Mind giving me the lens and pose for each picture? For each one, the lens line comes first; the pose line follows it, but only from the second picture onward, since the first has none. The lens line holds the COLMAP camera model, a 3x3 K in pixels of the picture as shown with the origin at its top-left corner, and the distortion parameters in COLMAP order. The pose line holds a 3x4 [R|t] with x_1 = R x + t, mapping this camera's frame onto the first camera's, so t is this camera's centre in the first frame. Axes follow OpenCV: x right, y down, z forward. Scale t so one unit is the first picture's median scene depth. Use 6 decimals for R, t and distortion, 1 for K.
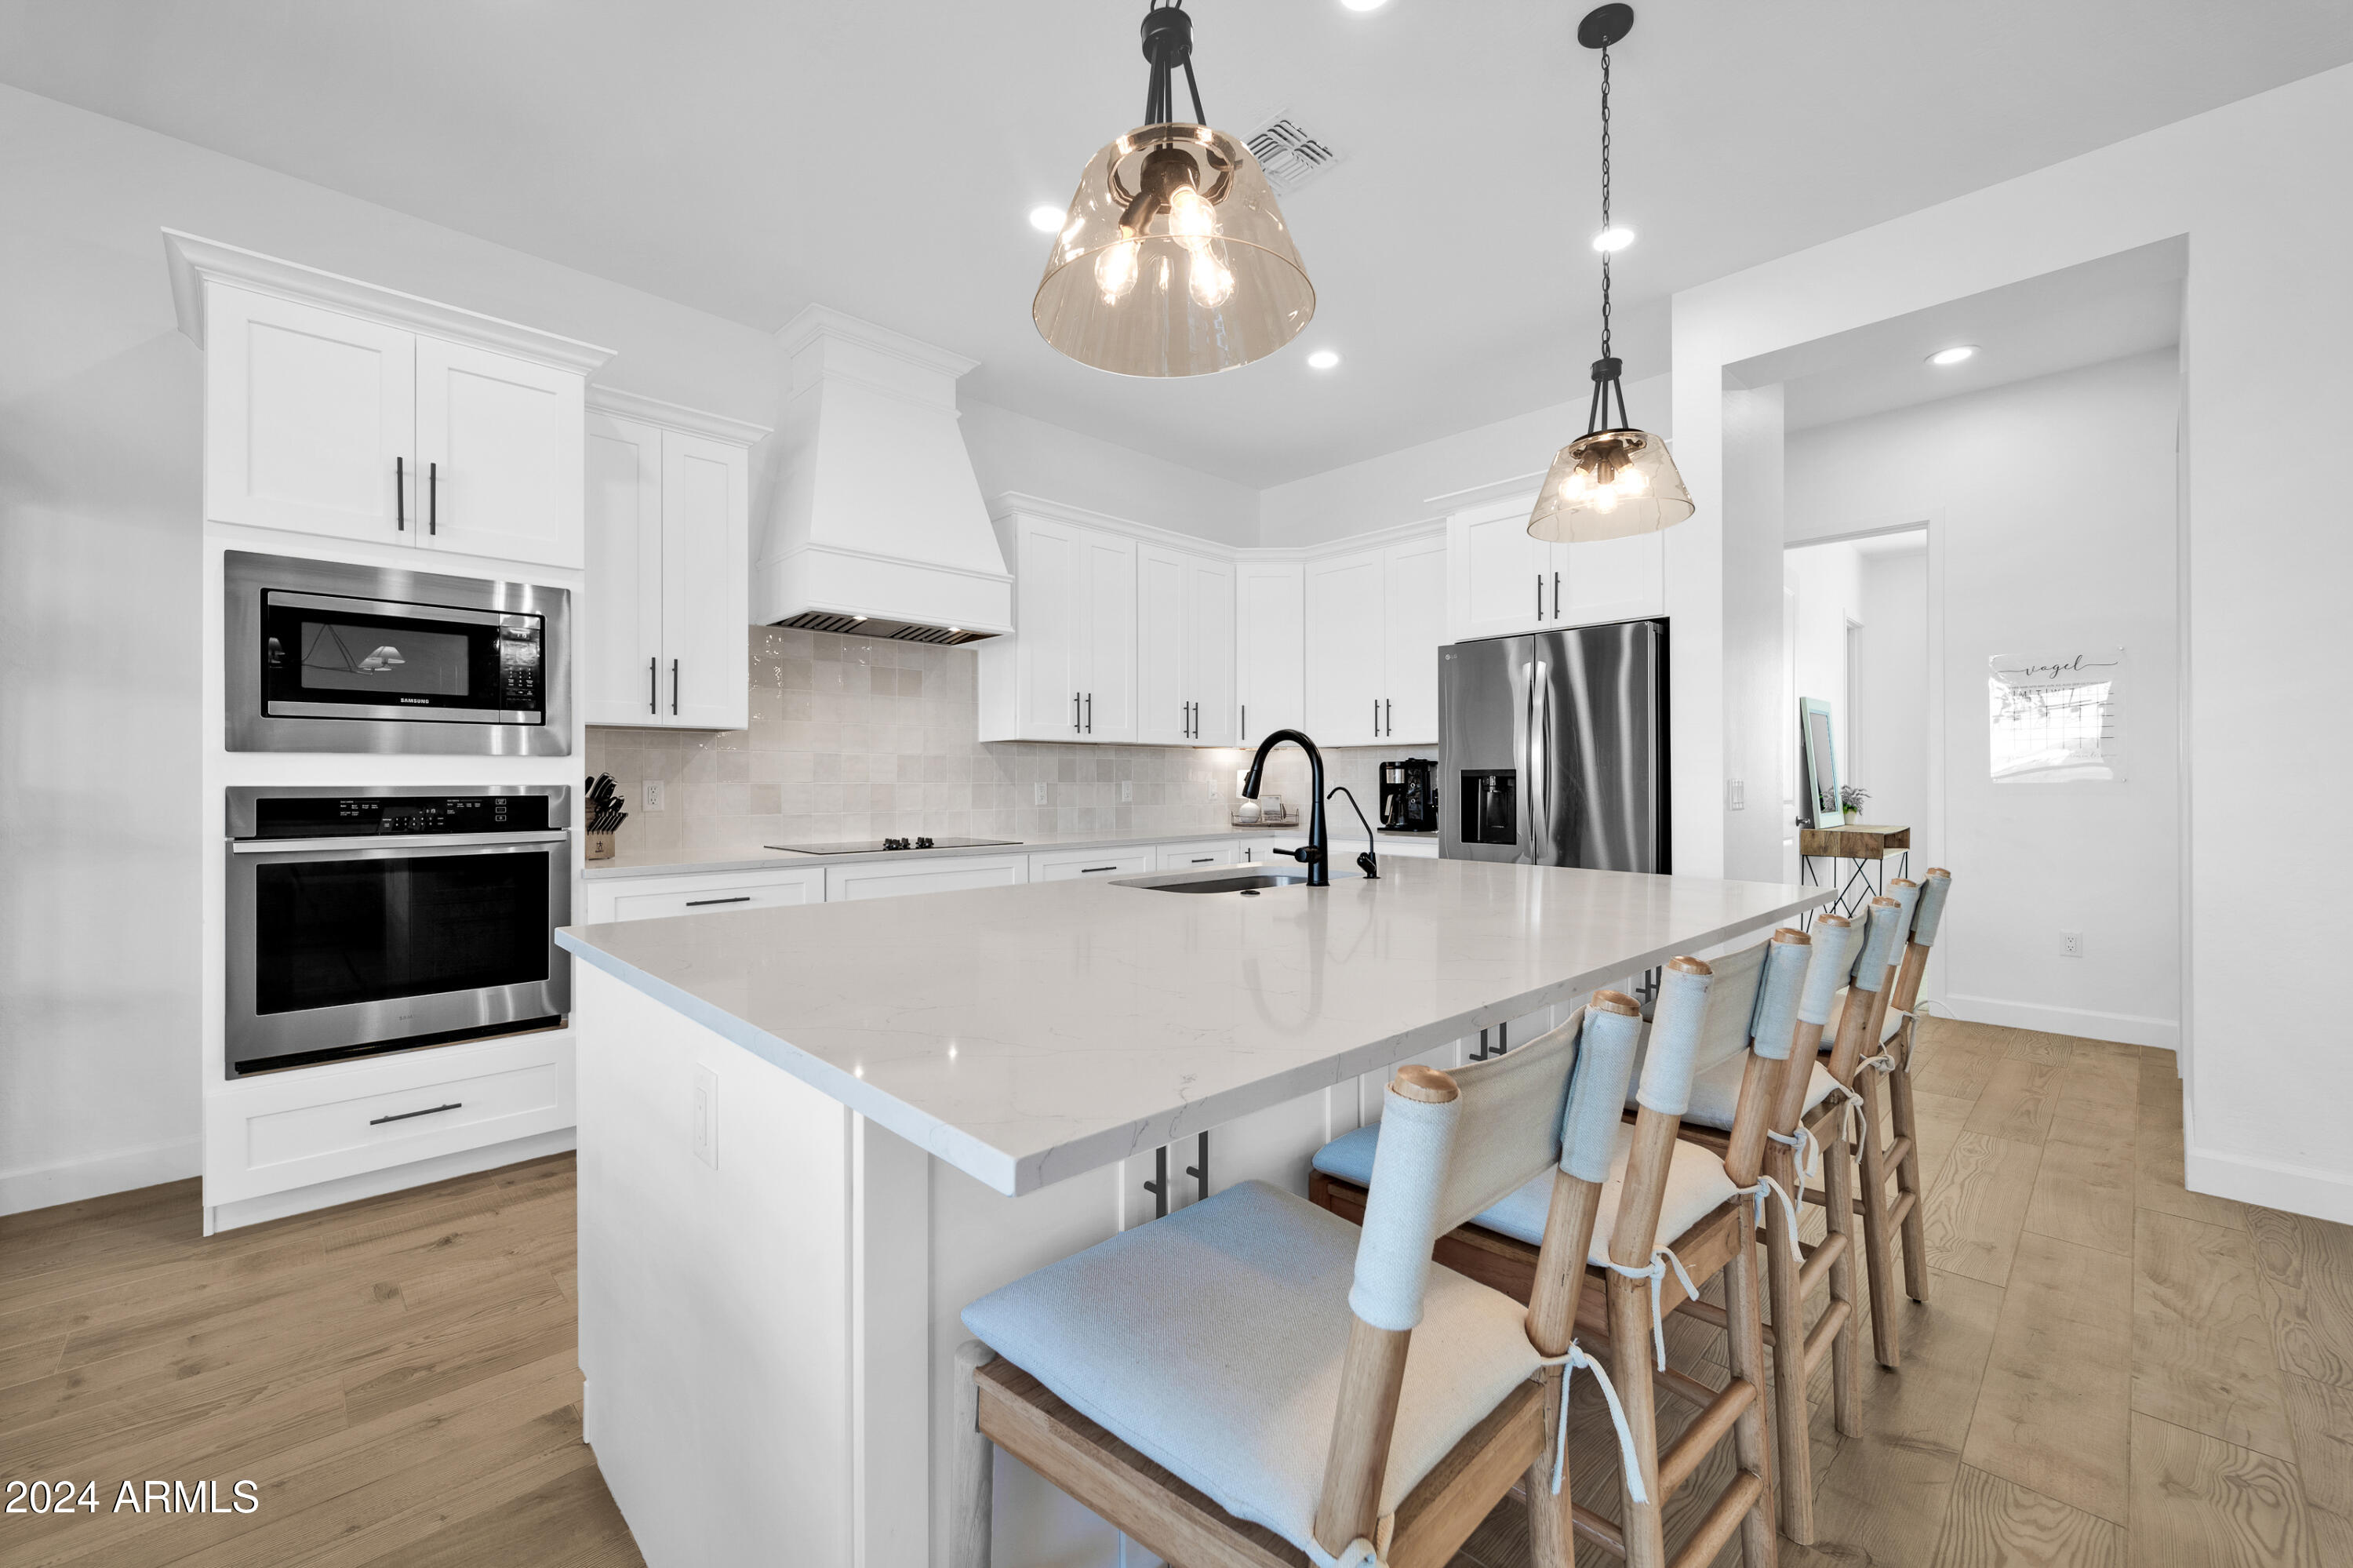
lens RADIAL K [[943.9, 0, 1158.2], [0, 943.9, 778.6], [0, 0, 1]] dist [-0.002097, -0.000199]
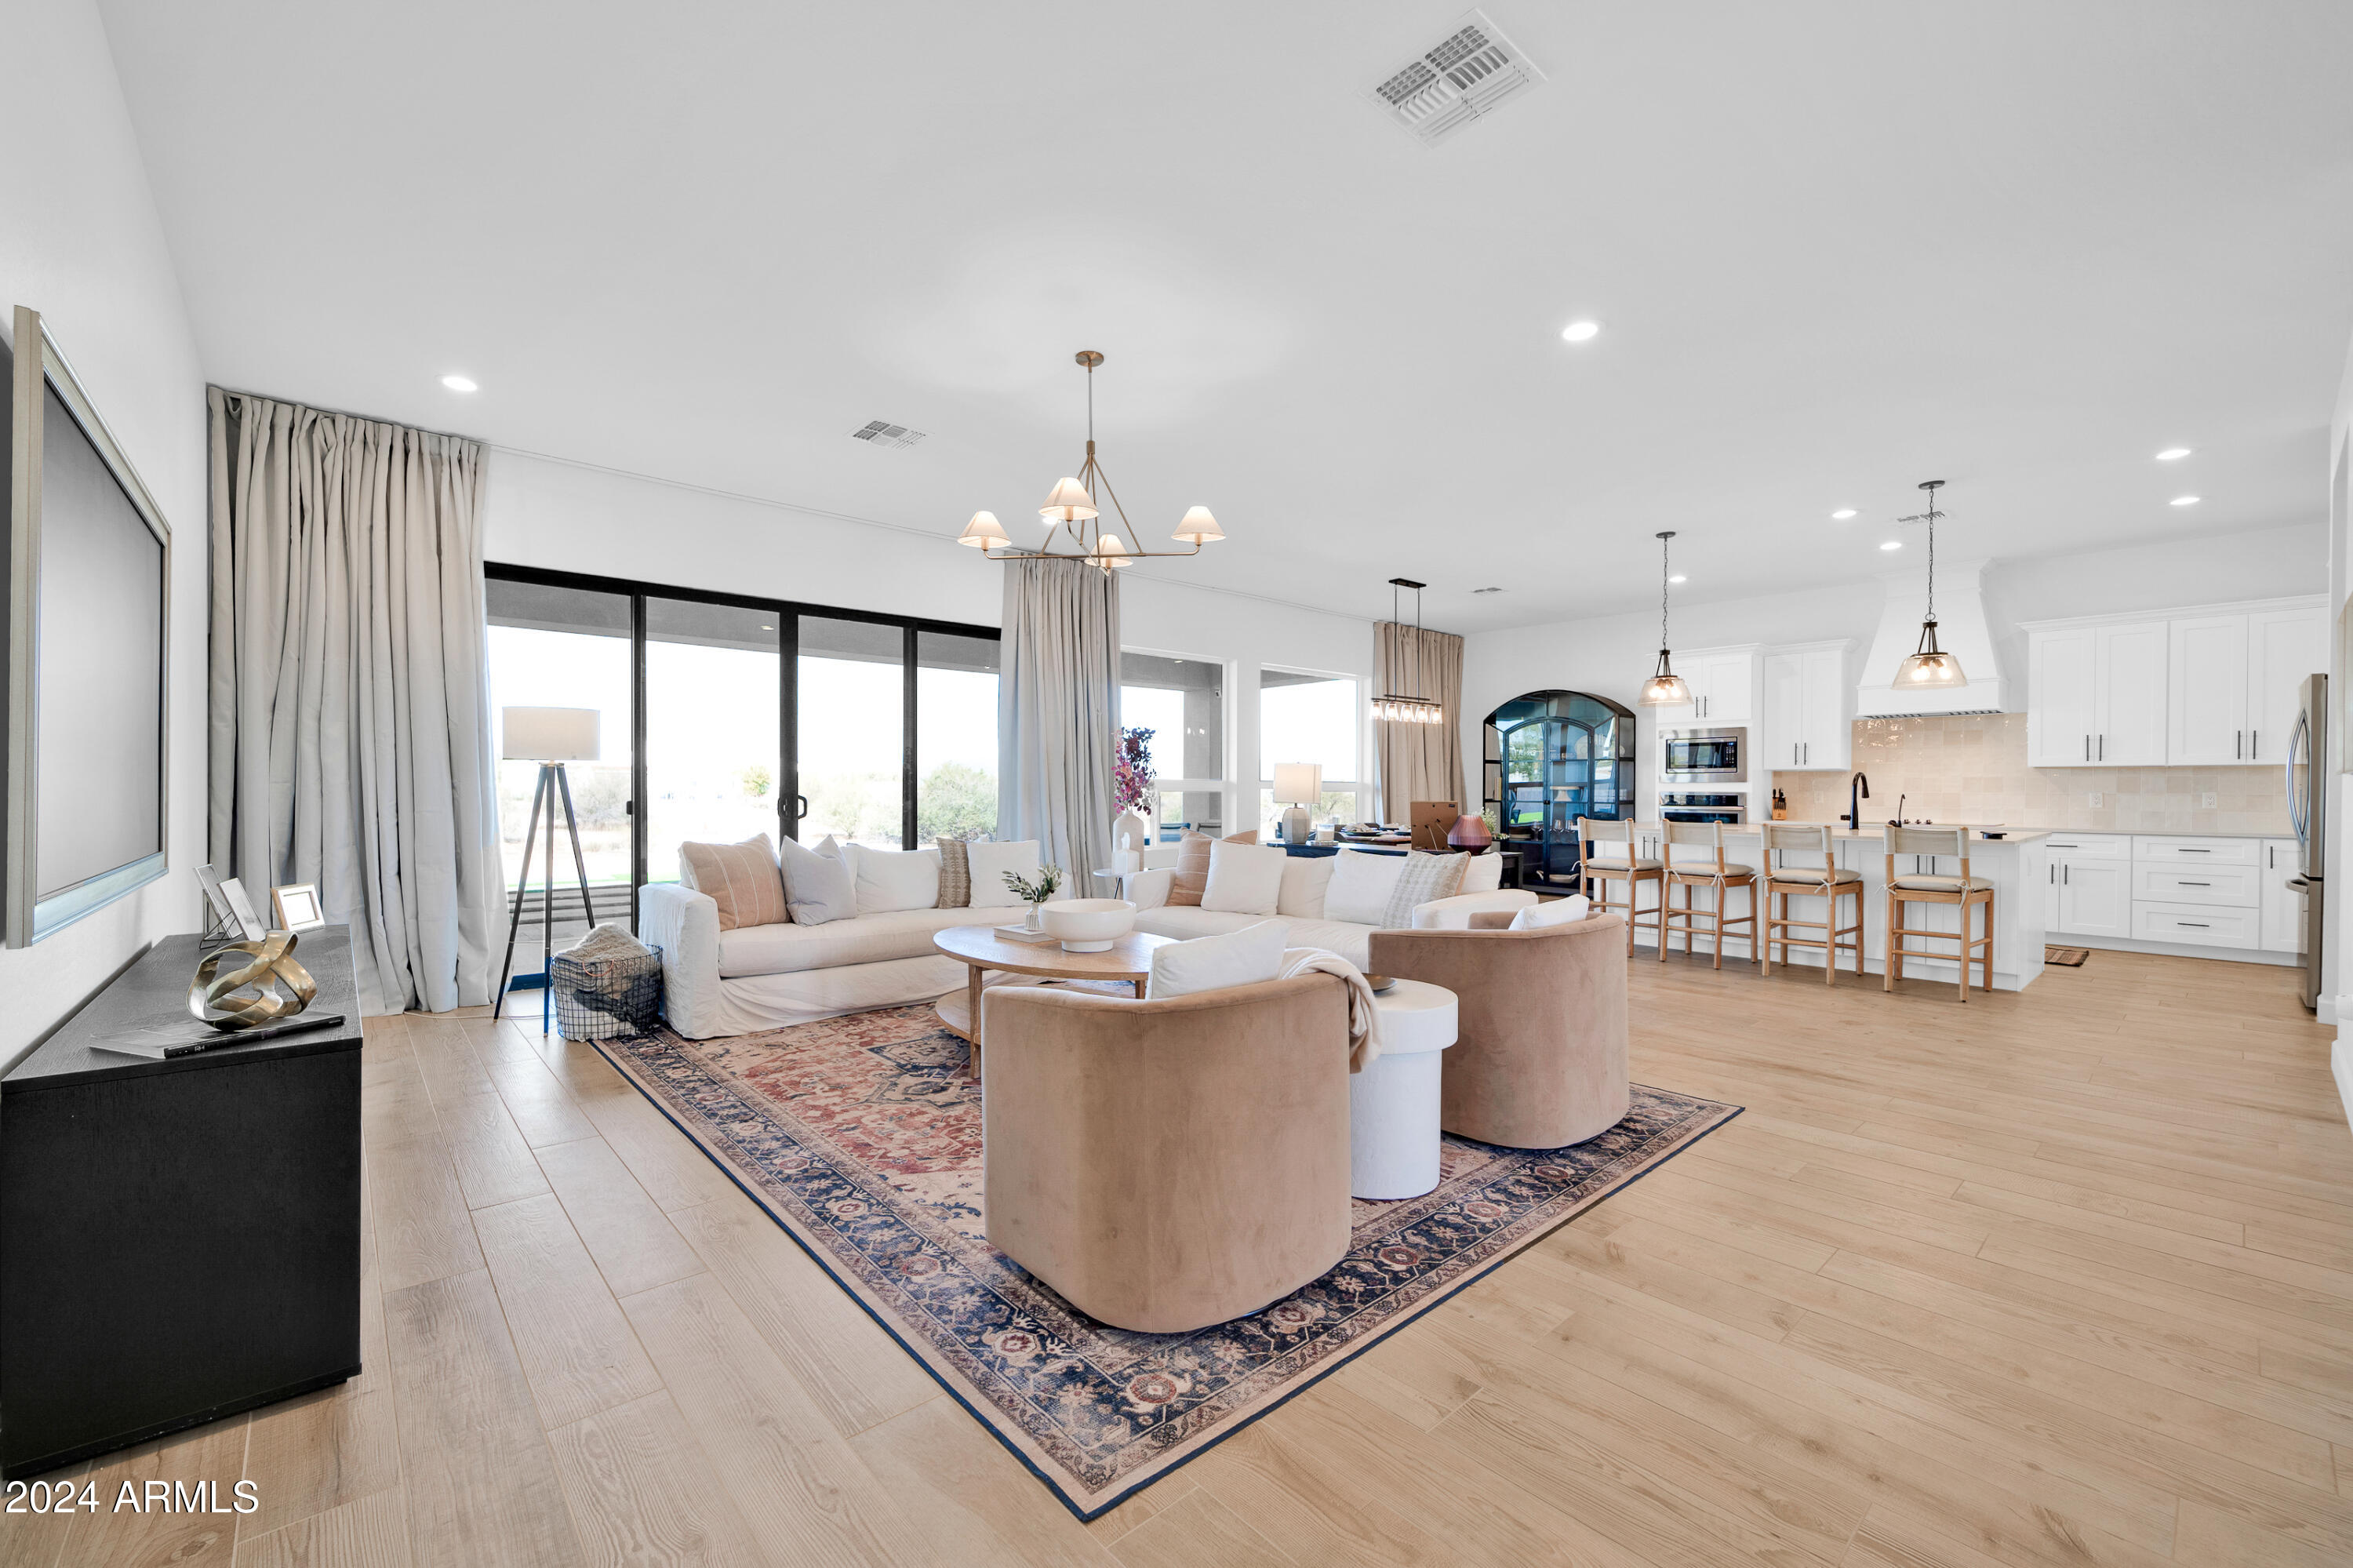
lens RADIAL K [[943.9, 0, 1166.5], [0, 943.9, 794.2], [0, 0, 1]] dist [-0.002097, -0.000199]
pose [[-0.039887, 0.010250, -0.999152, 1.939620], [0.000627, 0.999947, 0.010233, -0.013994], [0.999204, -0.000218, -0.039891, -0.575543]]
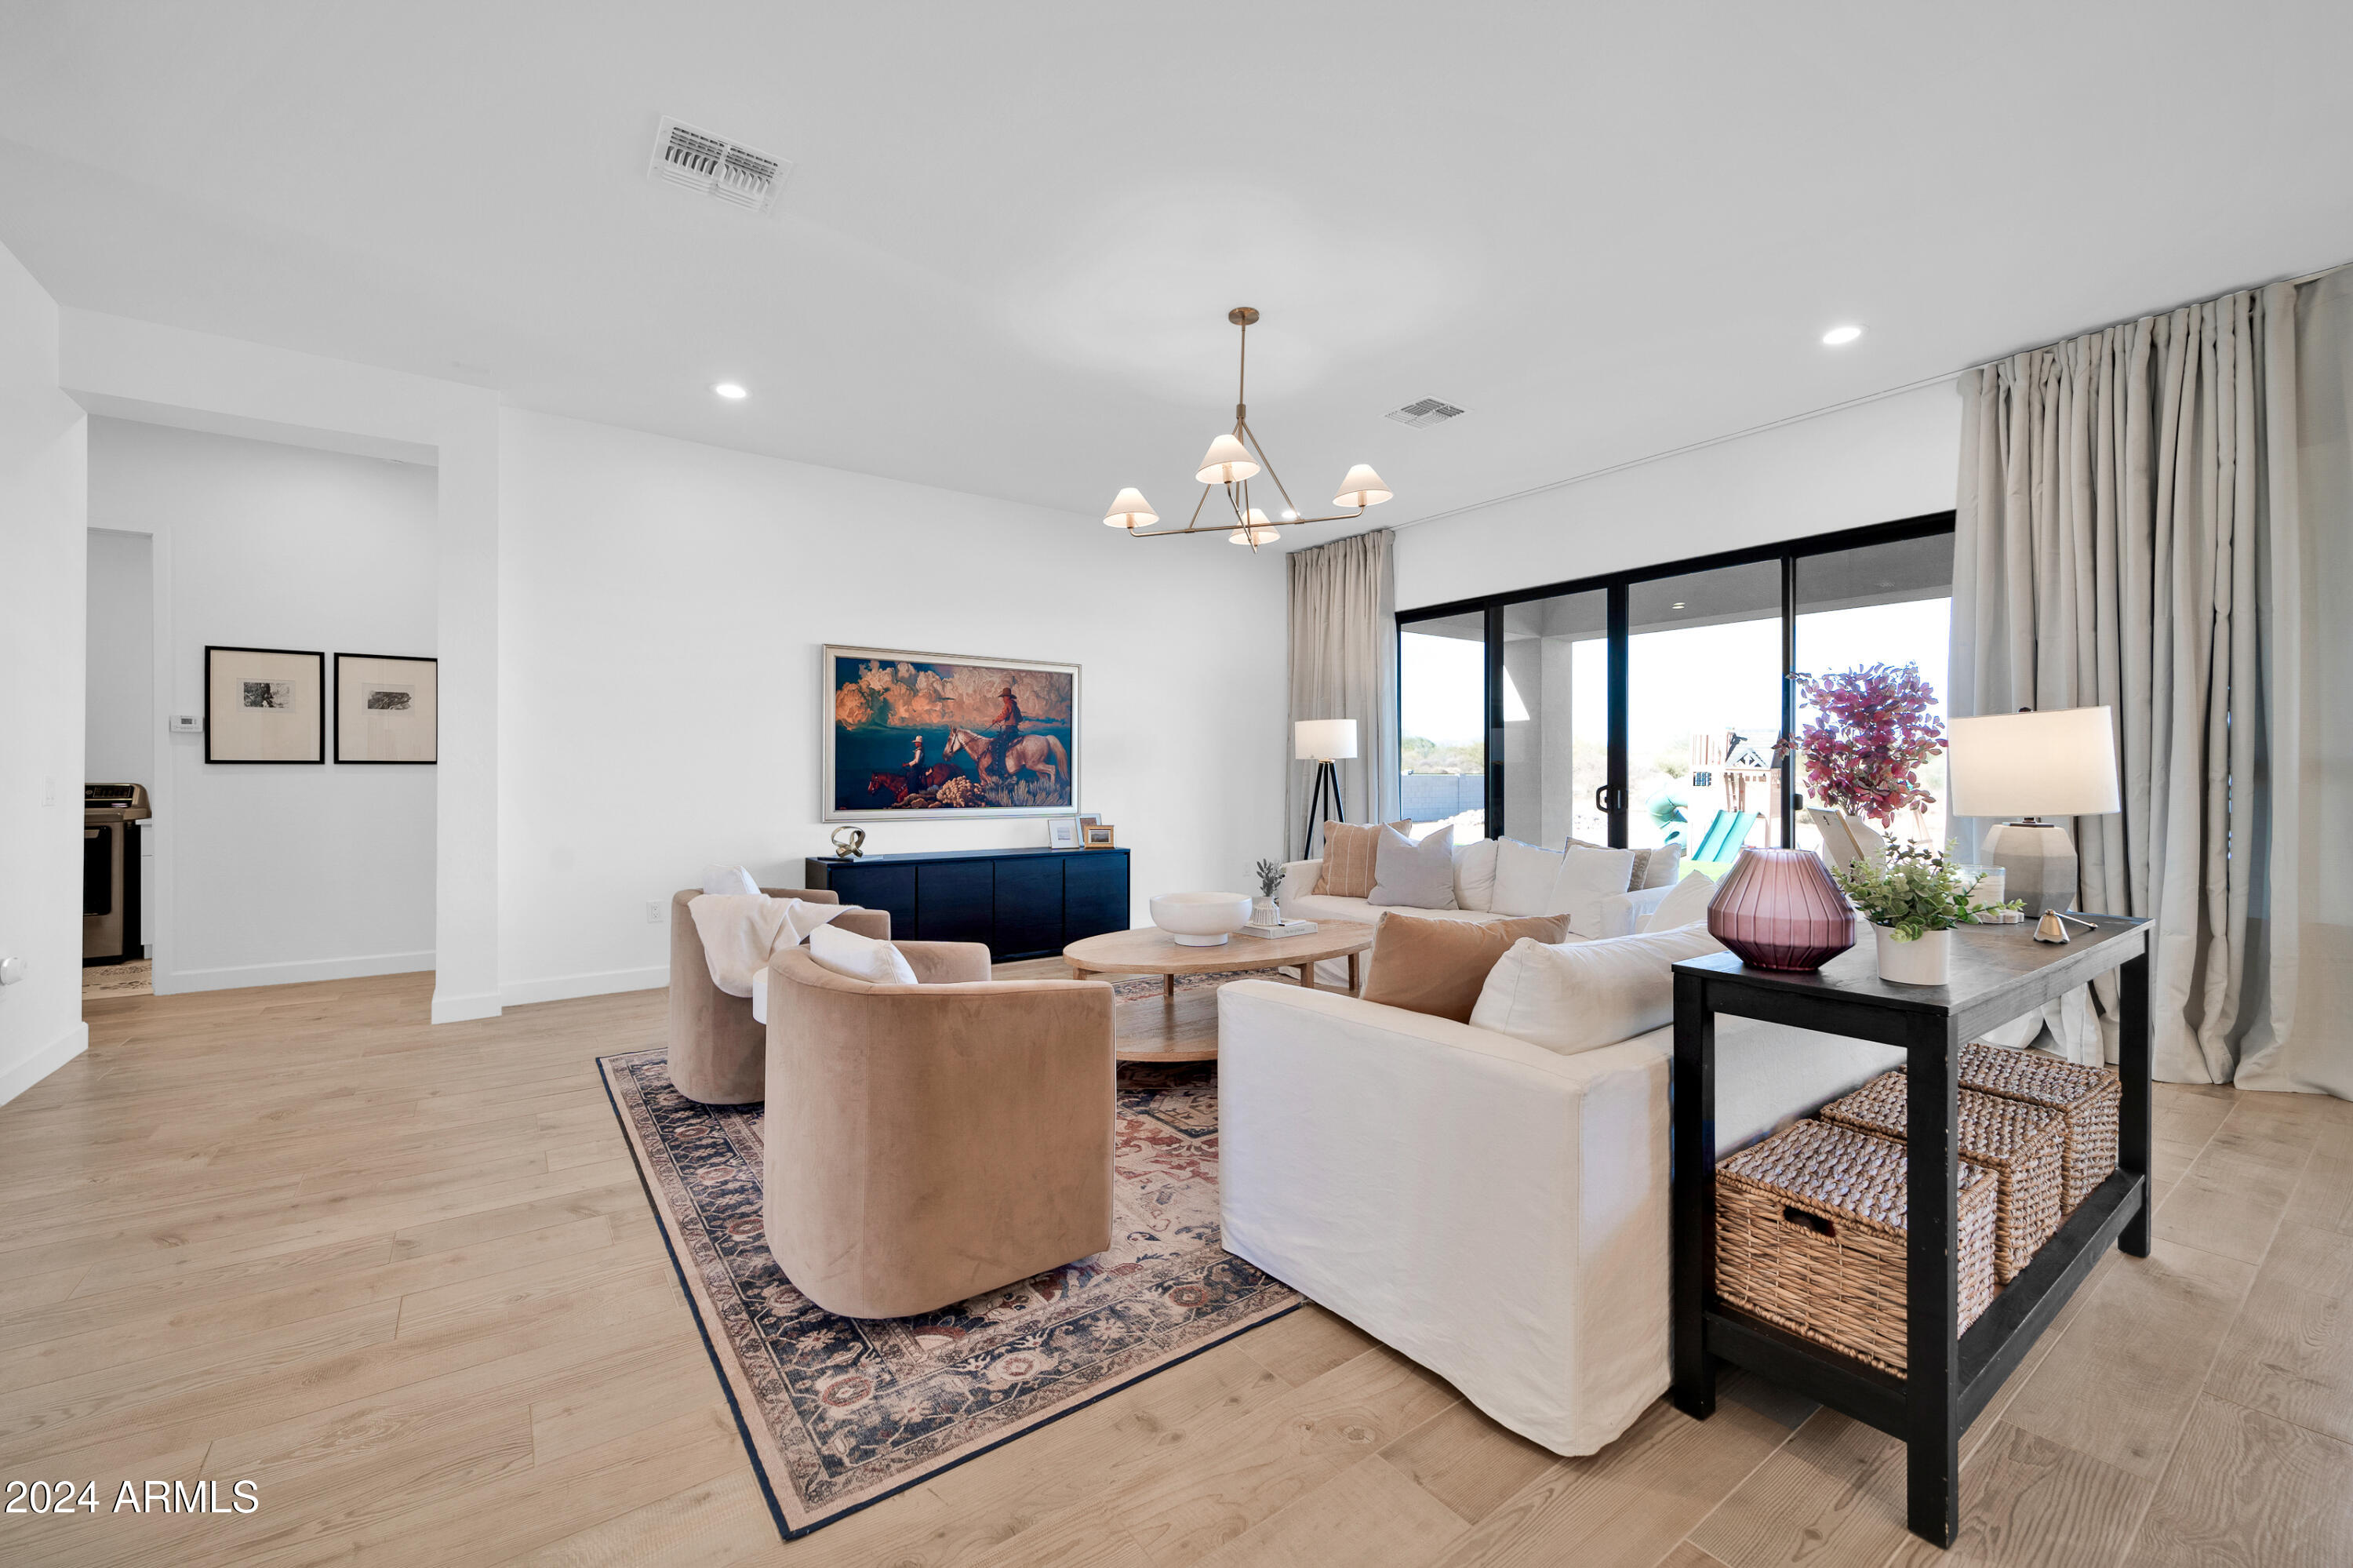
lens RADIAL K [[943.9, 0, 1165.9], [0, 943.9, 782.8], [0, 0, 1]] dist [-0.002097, -0.000199]
pose [[-0.990592, 0.005754, 0.136731, 0.778011], [0.006129, 0.999979, 0.002326, -0.007447], [-0.136714, 0.003142, -0.990606, 0.321729]]
